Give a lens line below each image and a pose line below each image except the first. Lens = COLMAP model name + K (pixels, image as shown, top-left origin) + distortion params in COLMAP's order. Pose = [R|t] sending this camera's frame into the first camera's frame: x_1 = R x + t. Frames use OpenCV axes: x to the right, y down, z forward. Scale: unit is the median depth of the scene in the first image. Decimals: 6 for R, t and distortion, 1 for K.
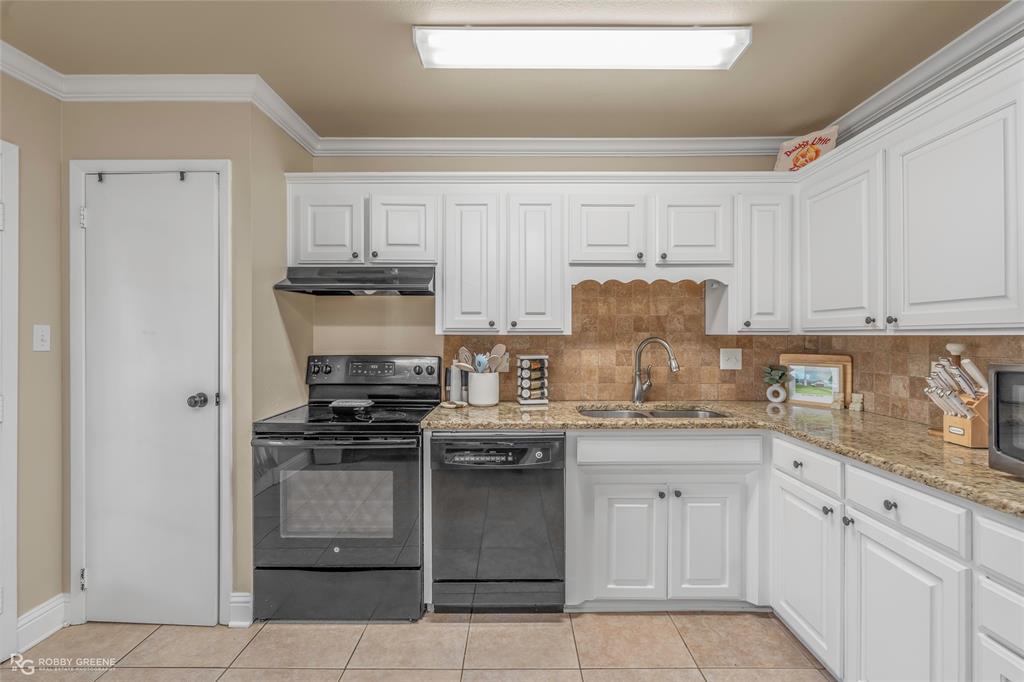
lens RADIAL K [[464.0, 0, 511.1], [0, 464.0, 336.5], [0, 0, 1]] dist [-0.003502, 0.001956]
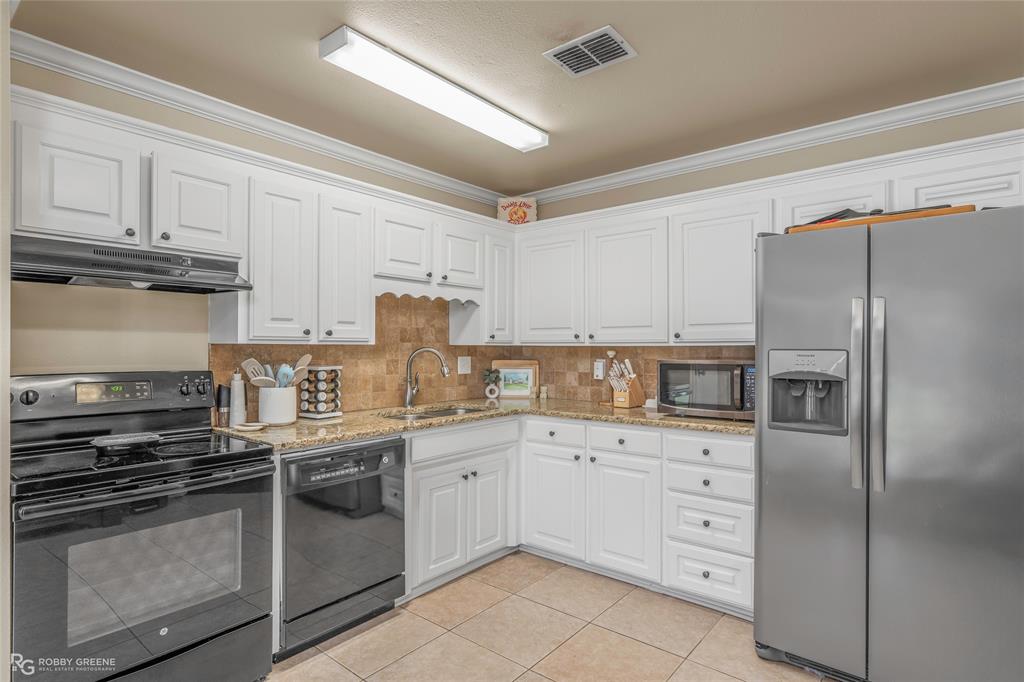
lens RADIAL K [[543.0, 0, 515.7], [0, 543.0, 346.0], [0, 0, 1]] dist [0.012026, 0.000009]
pose [[0.627632, 0.002761, 0.778505, -0.687663], [-0.001218, 0.999996, -0.002564, 0.002316], [-0.778509, 0.000661, 0.627633, 0.005666]]
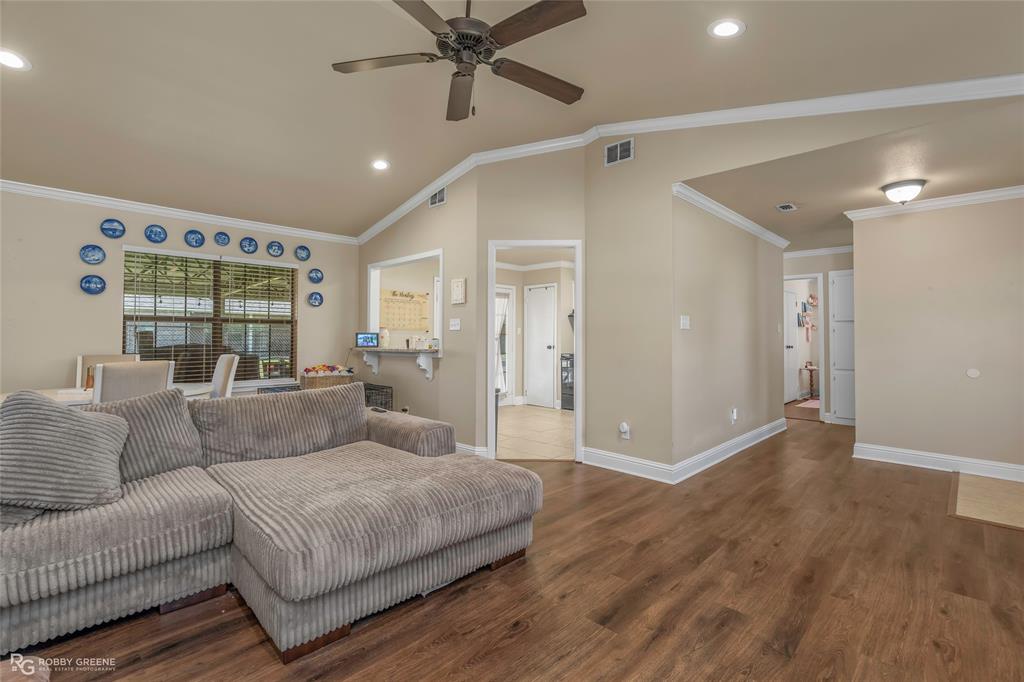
lens RADIAL K [[464.0, 0, 509.8], [0, 464.0, 334.3], [0, 0, 1]] dist [-0.003502, 0.001956]
pose [[0.725108, -0.000030, -0.688636, 1.629215], [-0.004924, 0.999974, -0.005229, 0.050068], [0.688618, 0.007183, 0.725089, -1.888519]]
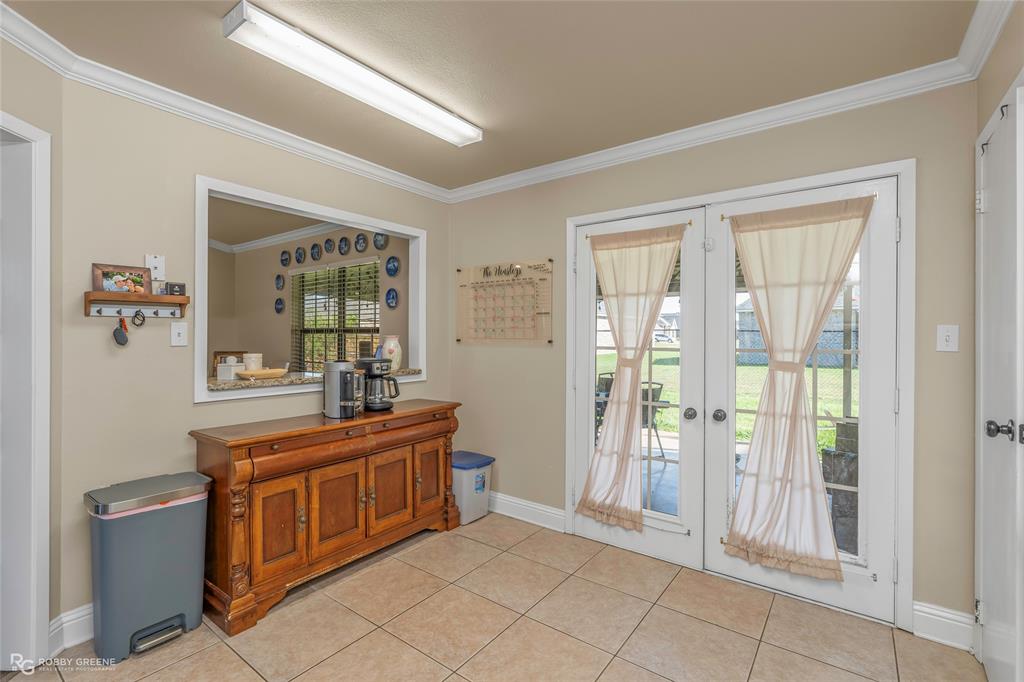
lens RADIAL K [[464.0, 0, 511.5], [0, 464.0, 338.3], [0, 0, 1]] dist [-0.003502, 0.001956]
pose [[-0.587152, 0.005402, -0.809459, 0.304980], [-0.000386, 0.999976, 0.006953, -0.002770], [0.809477, 0.004395, -0.587136, 0.778450]]
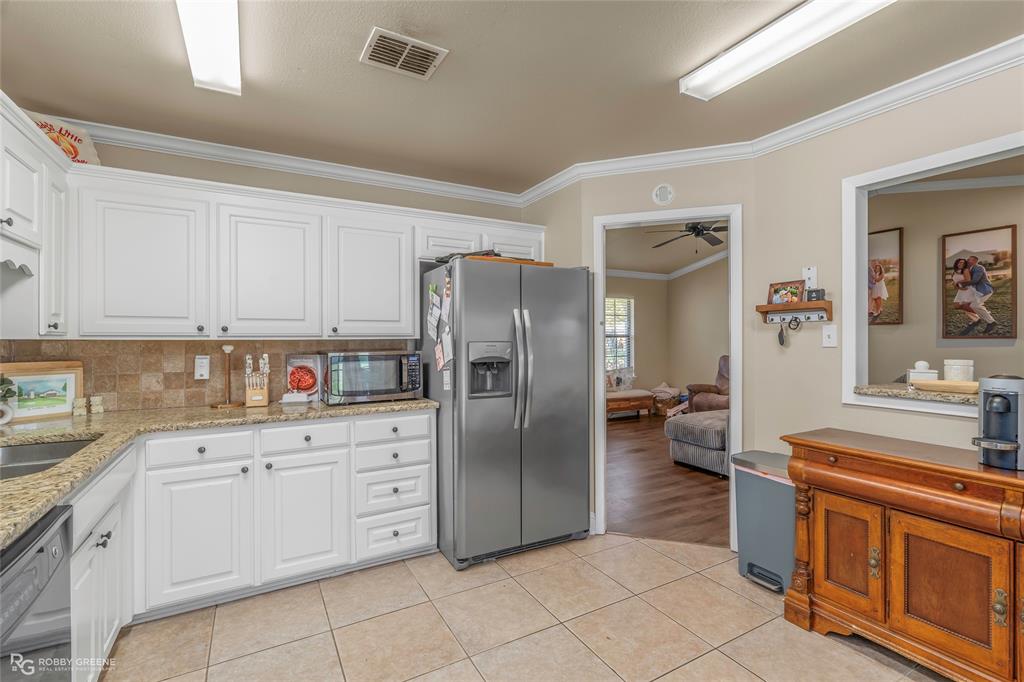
lens RADIAL K [[464.0, 0, 513.4], [0, 464.0, 338.9], [0, 0, 1]] dist [-0.003502, 0.001956]
pose [[-0.502399, 0.004194, 0.864626, -0.683897], [0.004673, 0.999987, -0.002135, 0.001272], [-0.864623, 0.002967, -0.502412, 0.781075]]
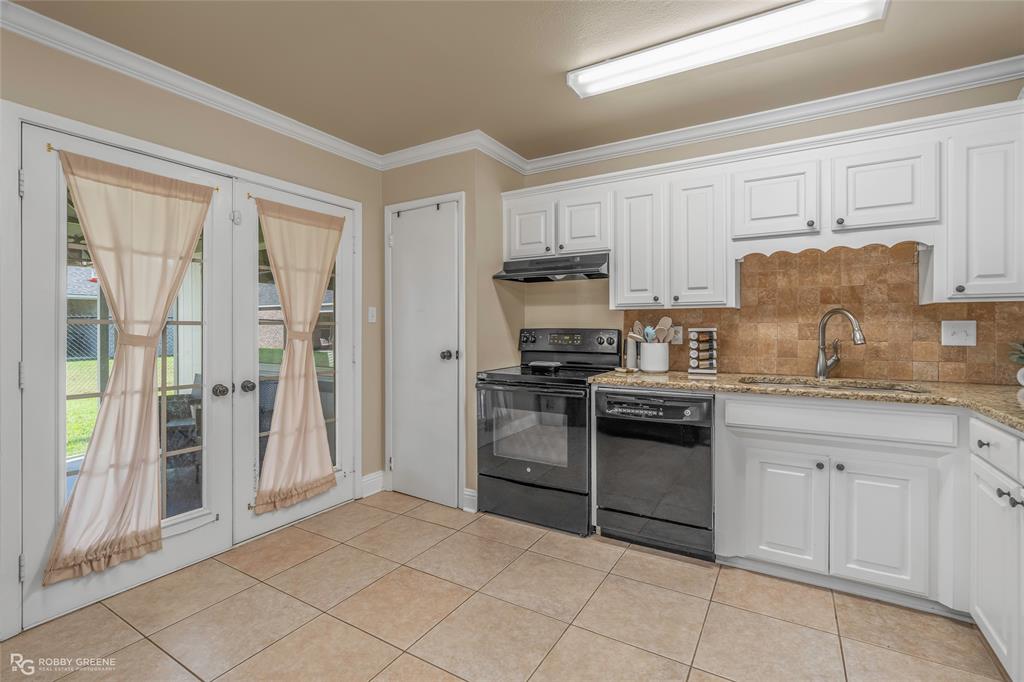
lens RADIAL K [[464.0, 0, 510.0], [0, 464.0, 328.2], [0, 0, 1]] dist [-0.003502, 0.001956]
pose [[0.859254, -0.000483, -0.511549, 0.257370], [0.000691, 1.000000, 0.000217, 0.048796], [0.511549, -0.000540, 0.859254, -0.176435]]
